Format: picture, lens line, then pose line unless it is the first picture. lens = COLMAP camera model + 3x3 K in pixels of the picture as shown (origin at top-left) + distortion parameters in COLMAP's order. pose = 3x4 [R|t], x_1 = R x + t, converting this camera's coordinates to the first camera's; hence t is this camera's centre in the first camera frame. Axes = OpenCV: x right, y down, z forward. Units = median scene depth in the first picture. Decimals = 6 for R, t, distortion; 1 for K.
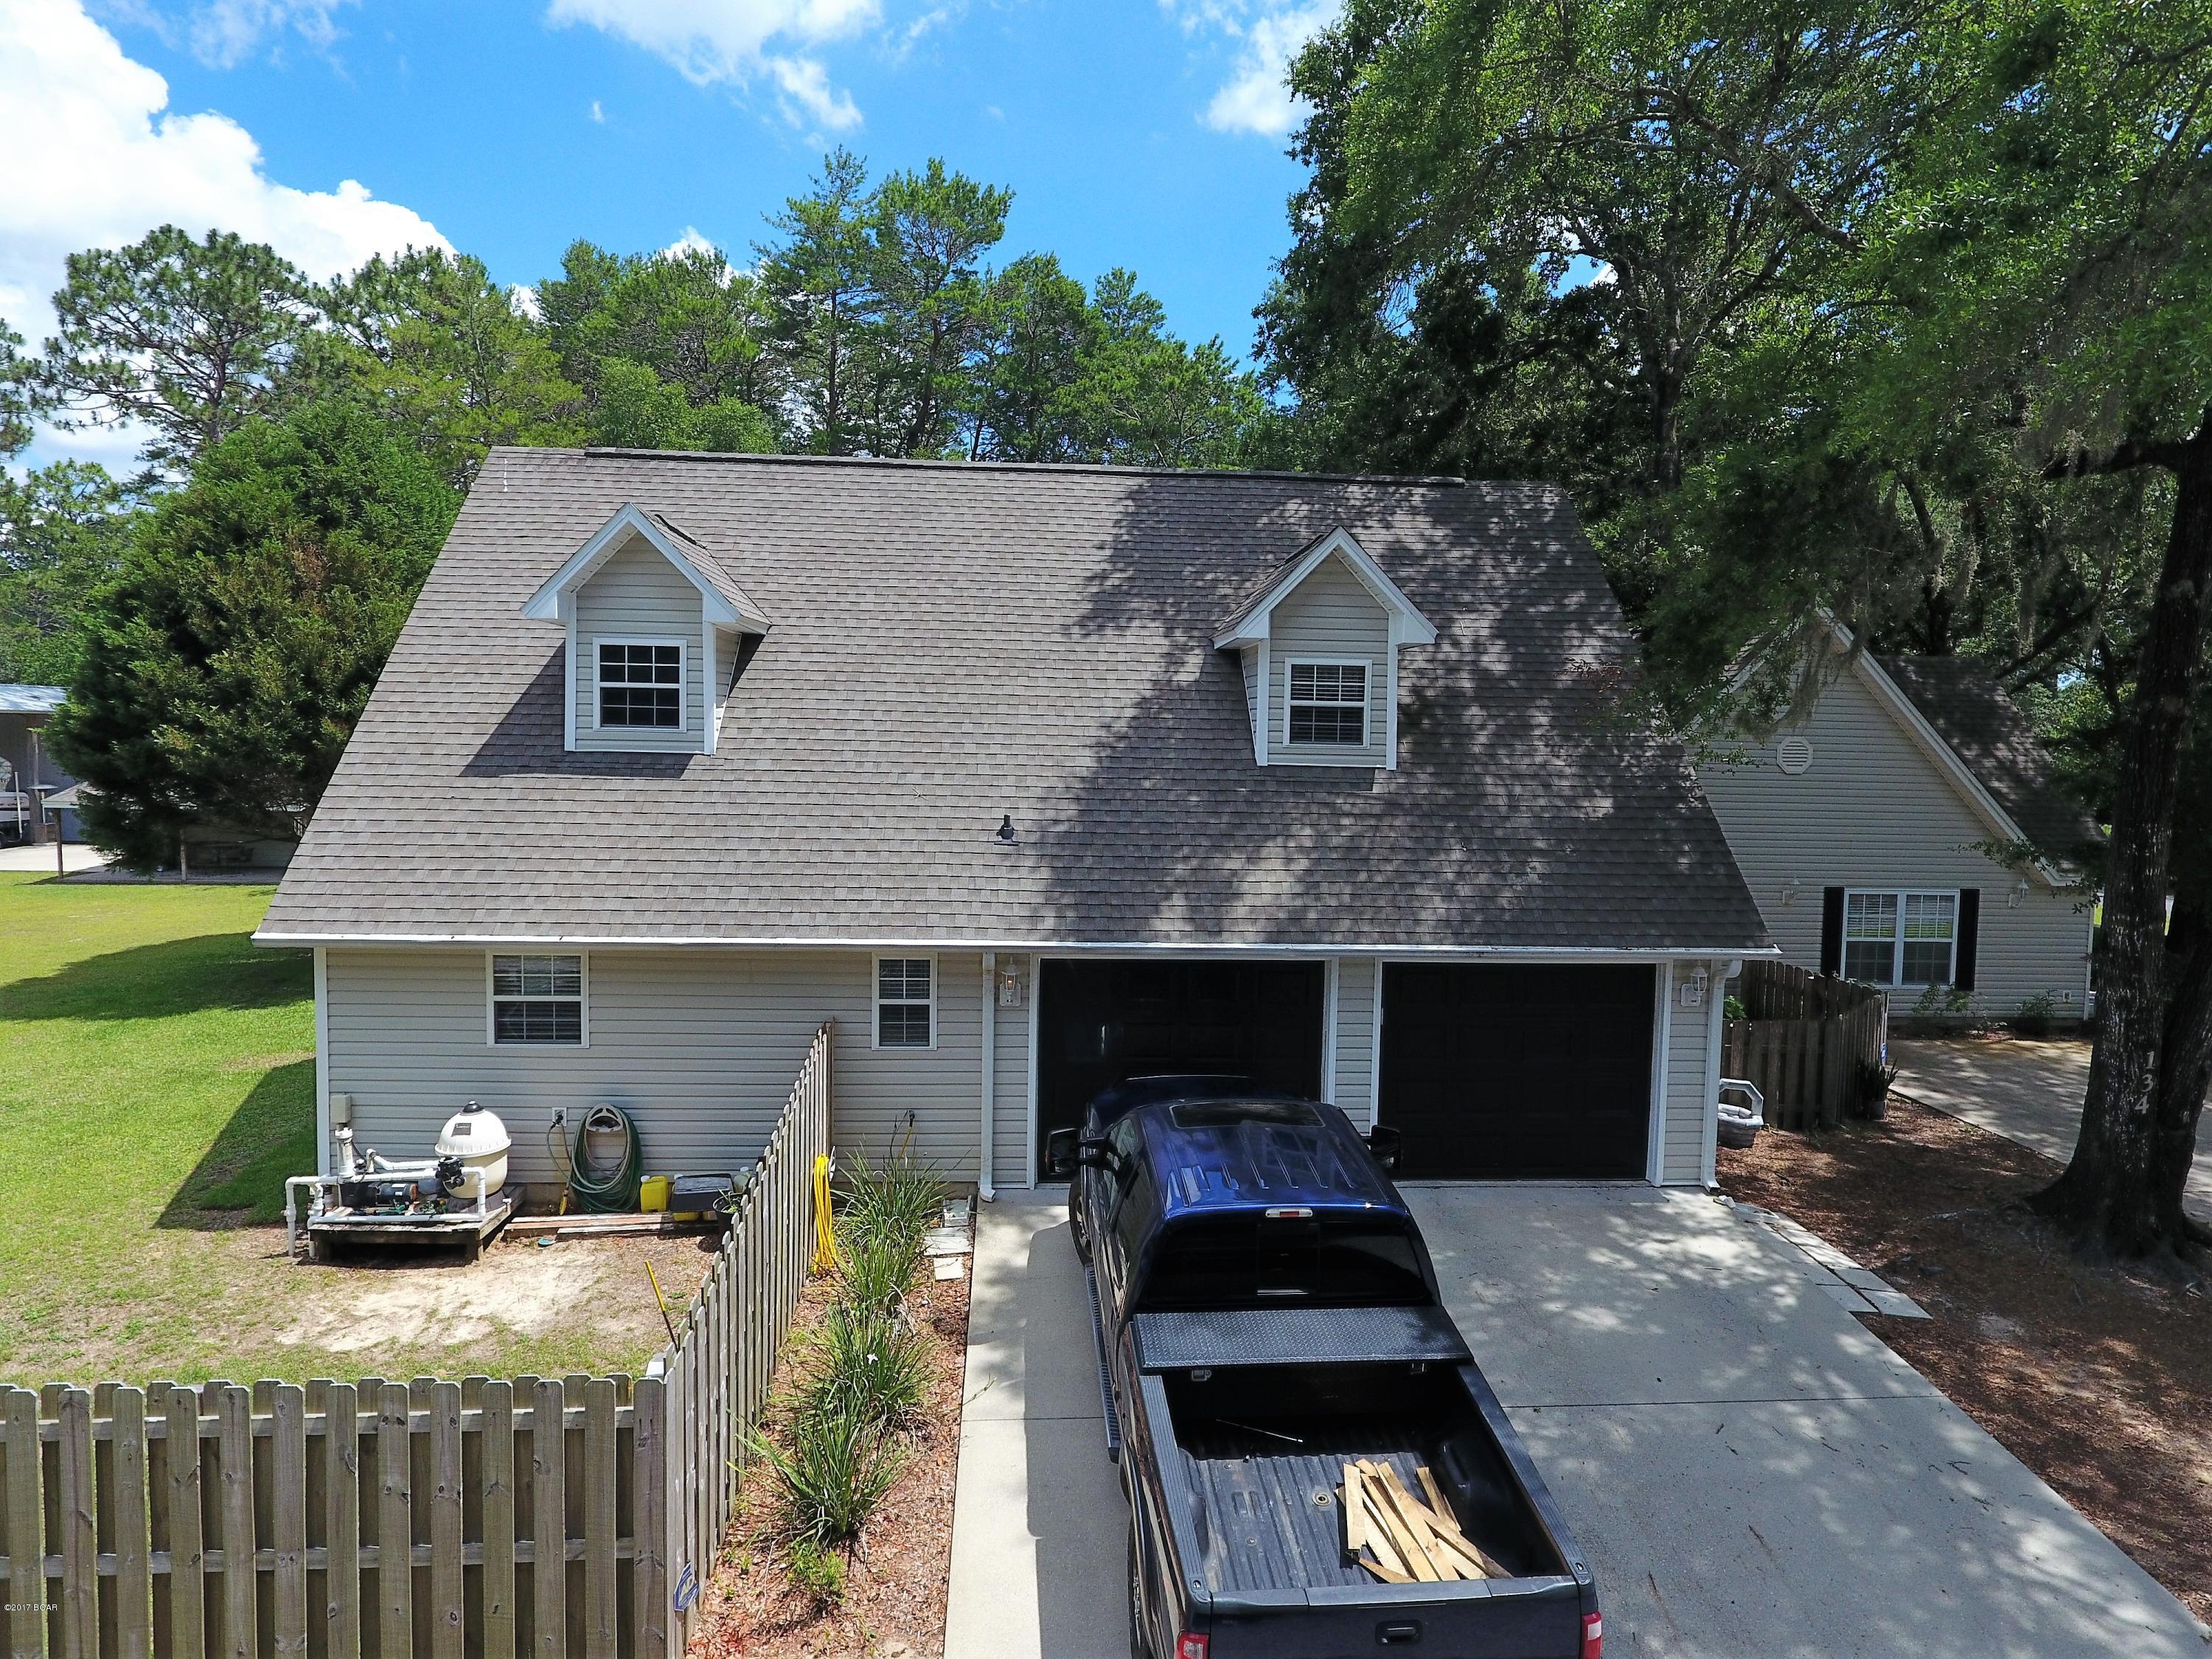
lens RADIAL K [[1294.1, 0, 1107.5], [0, 1294.1, 811.9], [0, 0, 1]] dist [-0.005555, 0.000921]
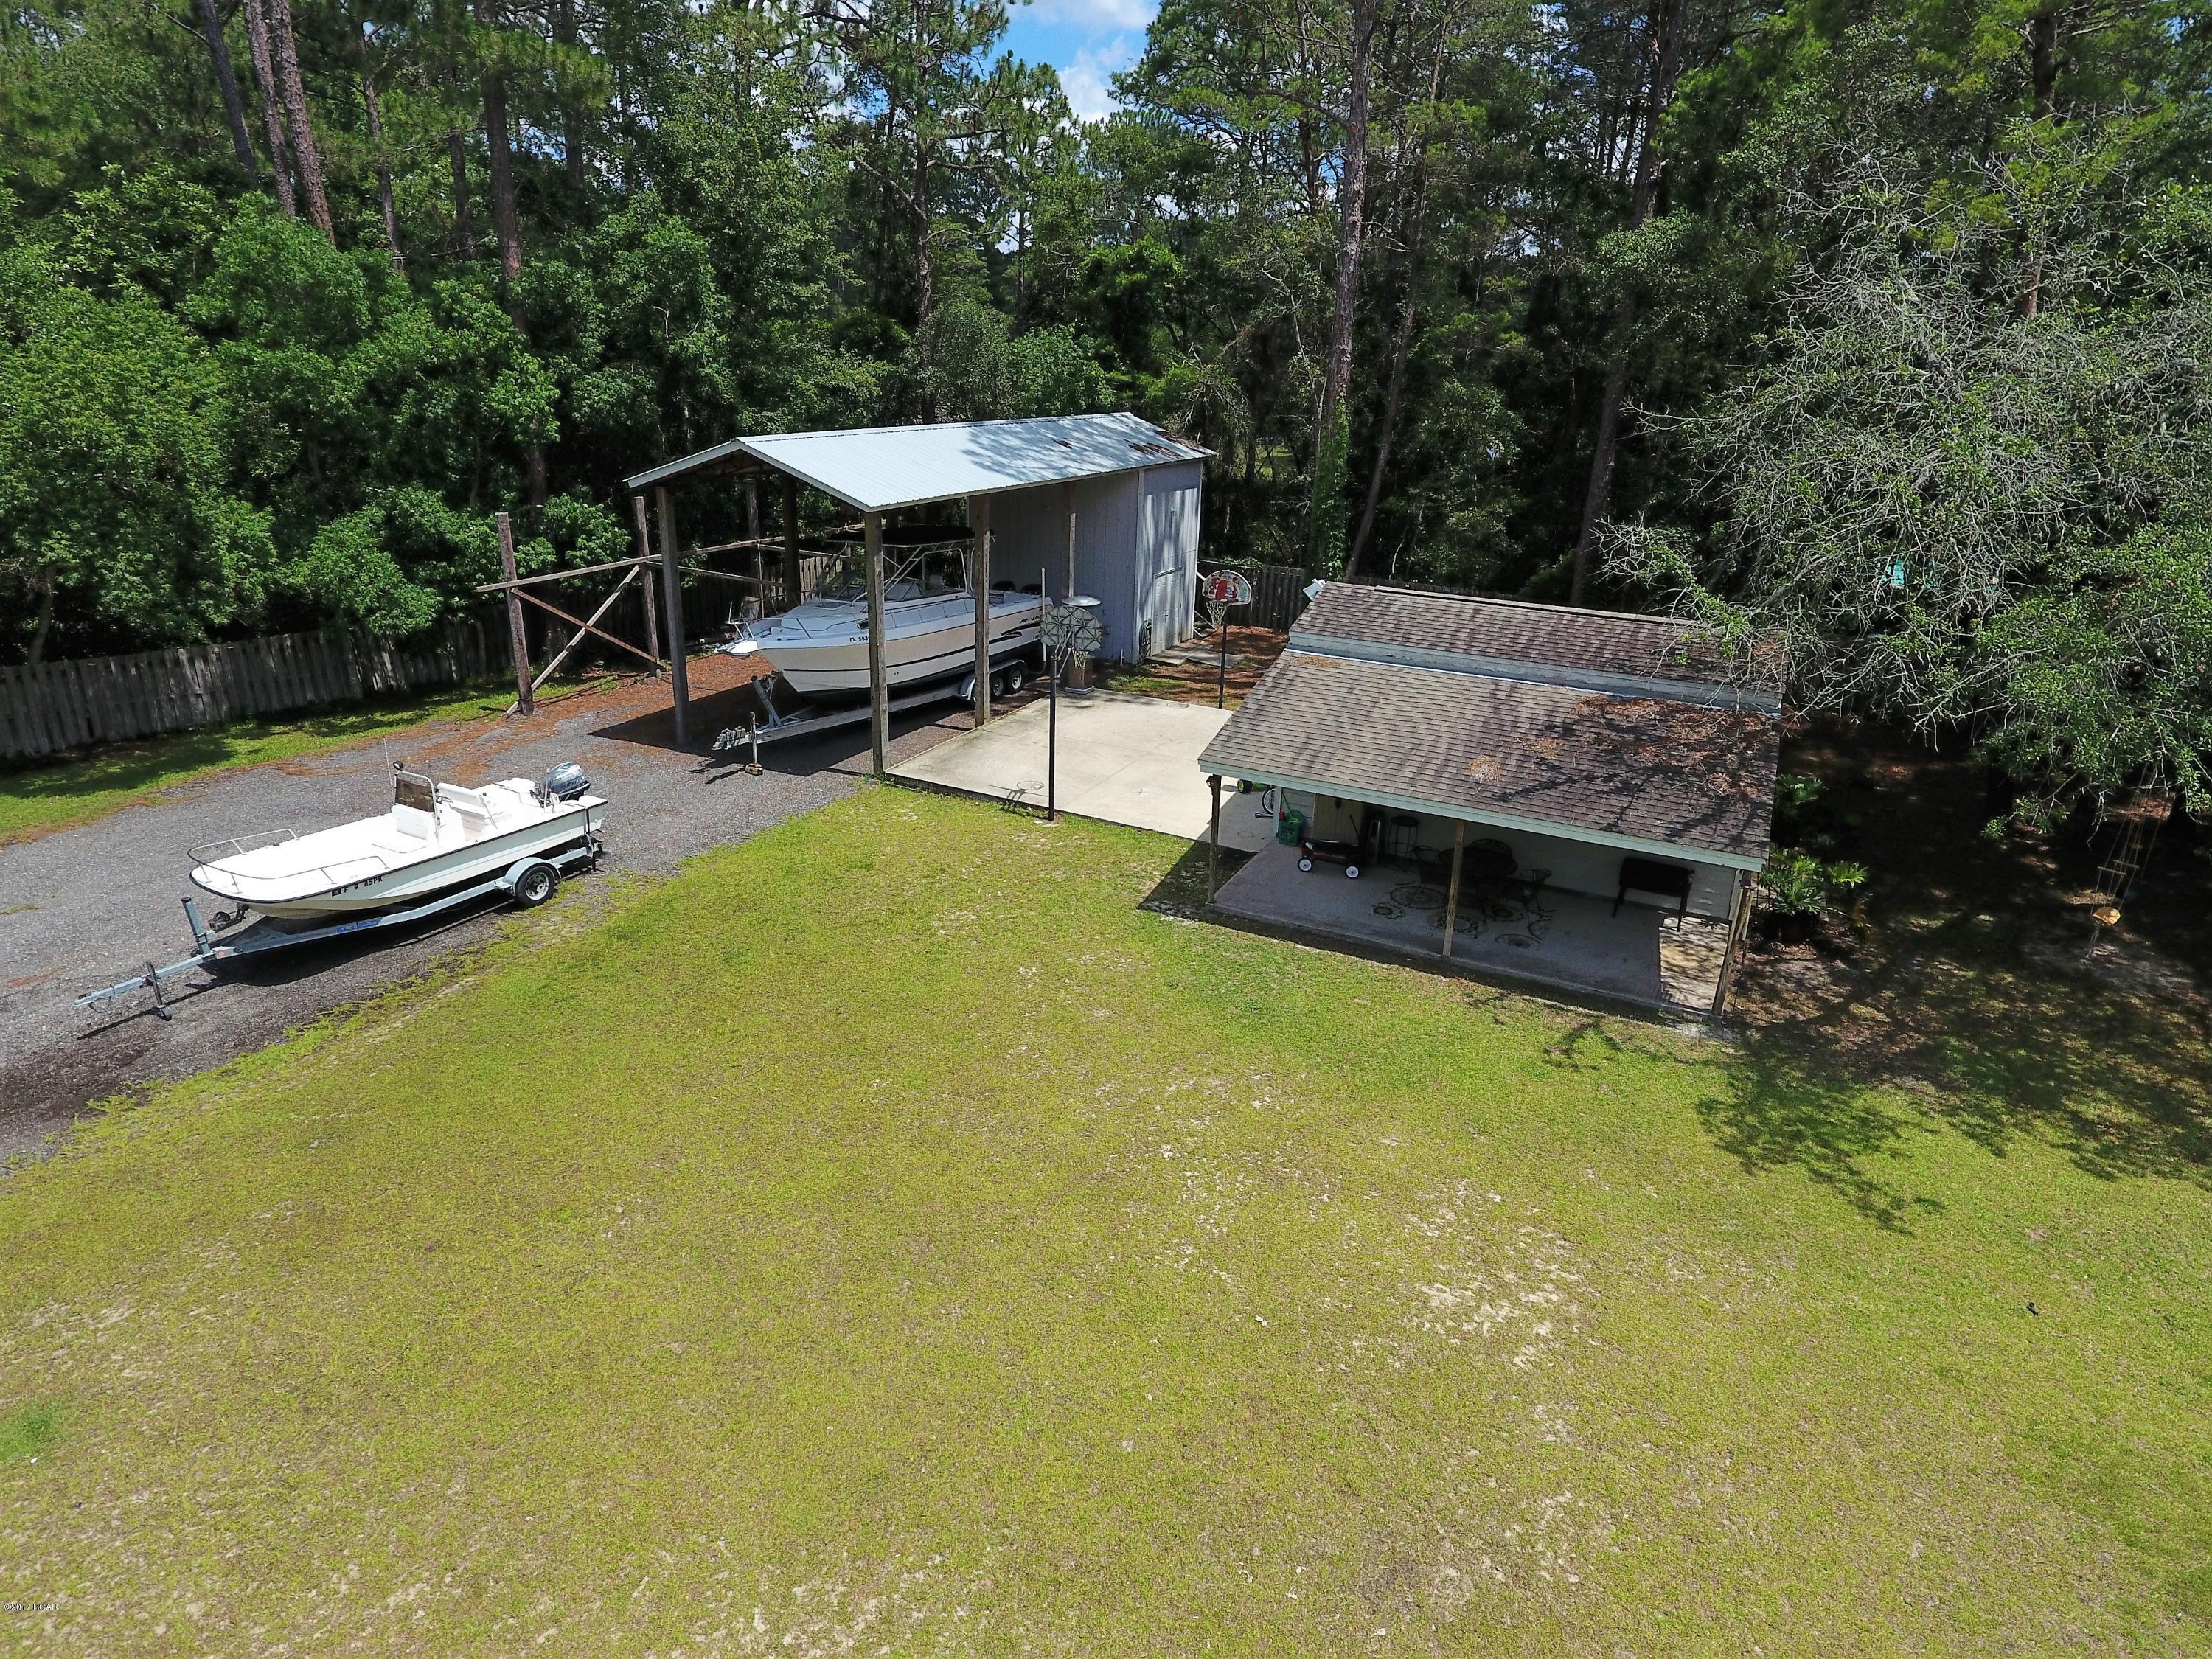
lens RADIAL K [[1294.1, 0, 1119.1], [0, 1294.1, 799.1], [0, 0, 1]] dist [-0.005555, 0.000921]
pose [[0.862661, 0.177456, -0.473629, -1.713118], [-0.049091, 0.961386, 0.270791, -0.339923], [0.503394, -0.210350, 0.838062, 1.593343]]
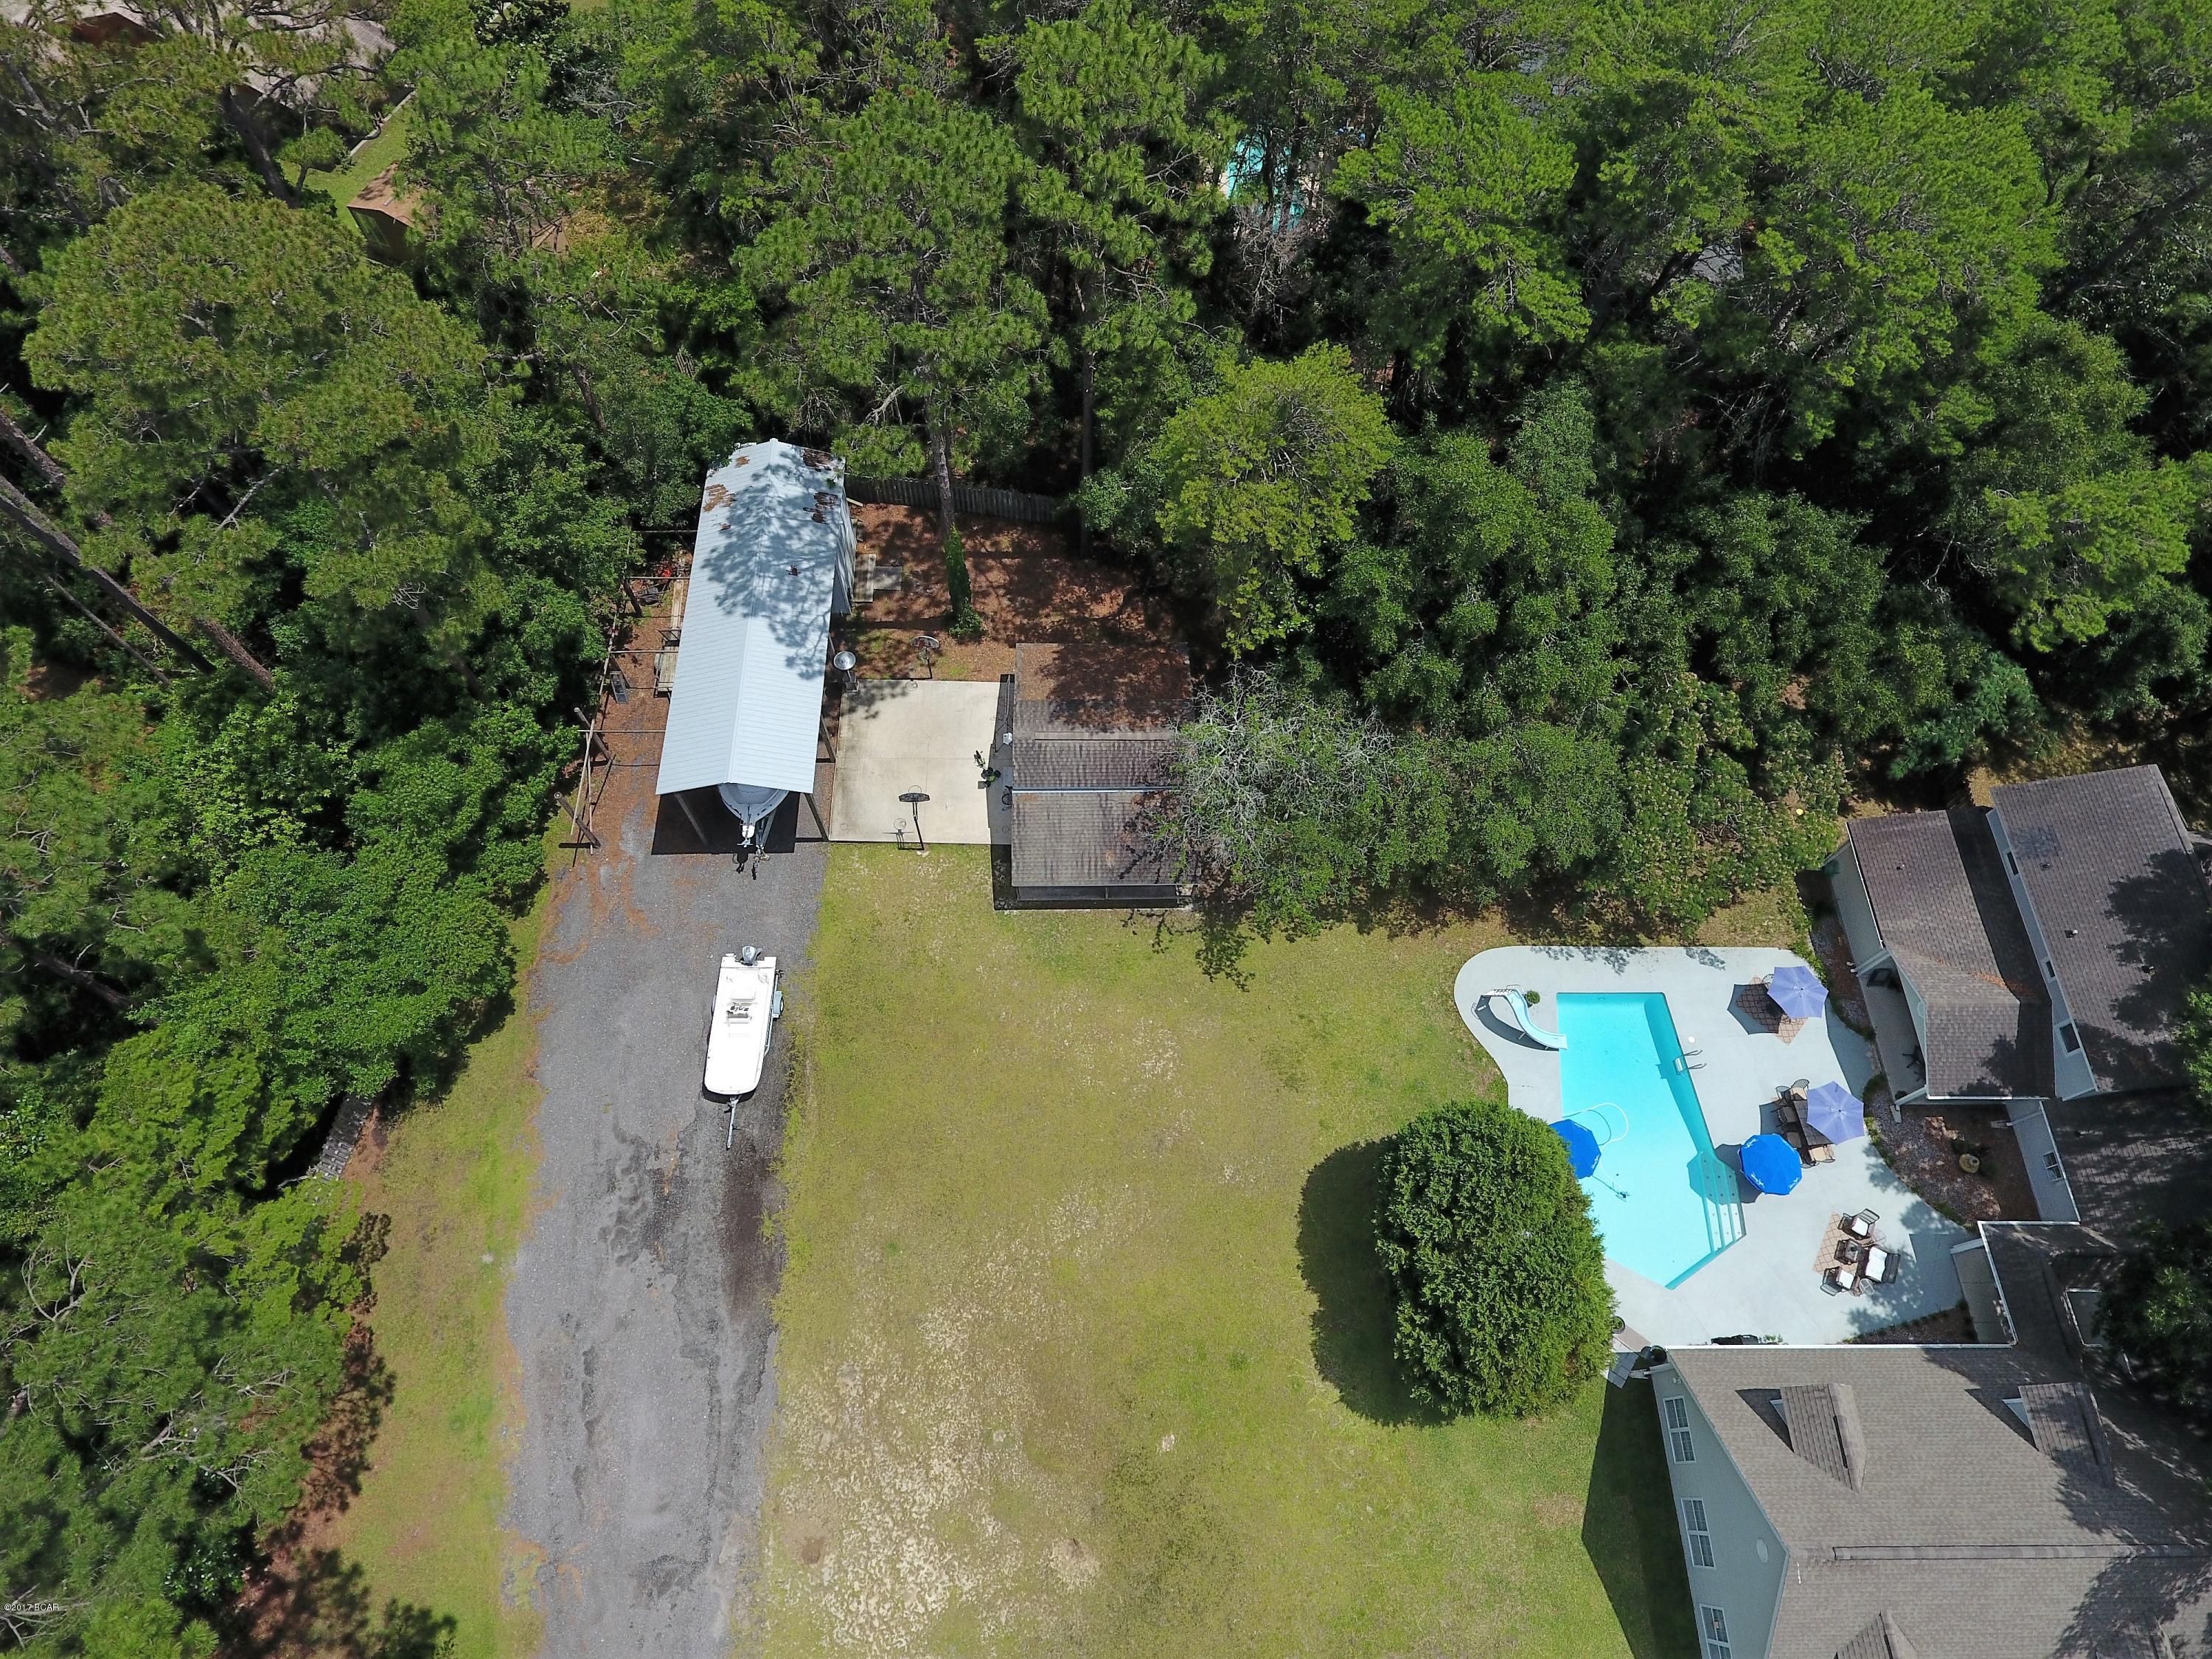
lens RADIAL K [[1294.1, 0, 1109.4], [0, 1294.1, 811.1], [0, 0, 1]] dist [-0.005555, 0.000921]
pose [[0.997753, 0.057564, -0.034290, -1.899688], [-0.000325, 0.515923, 0.856635, -3.232982], [0.067003, -0.854699, 0.514782, 1.093017]]
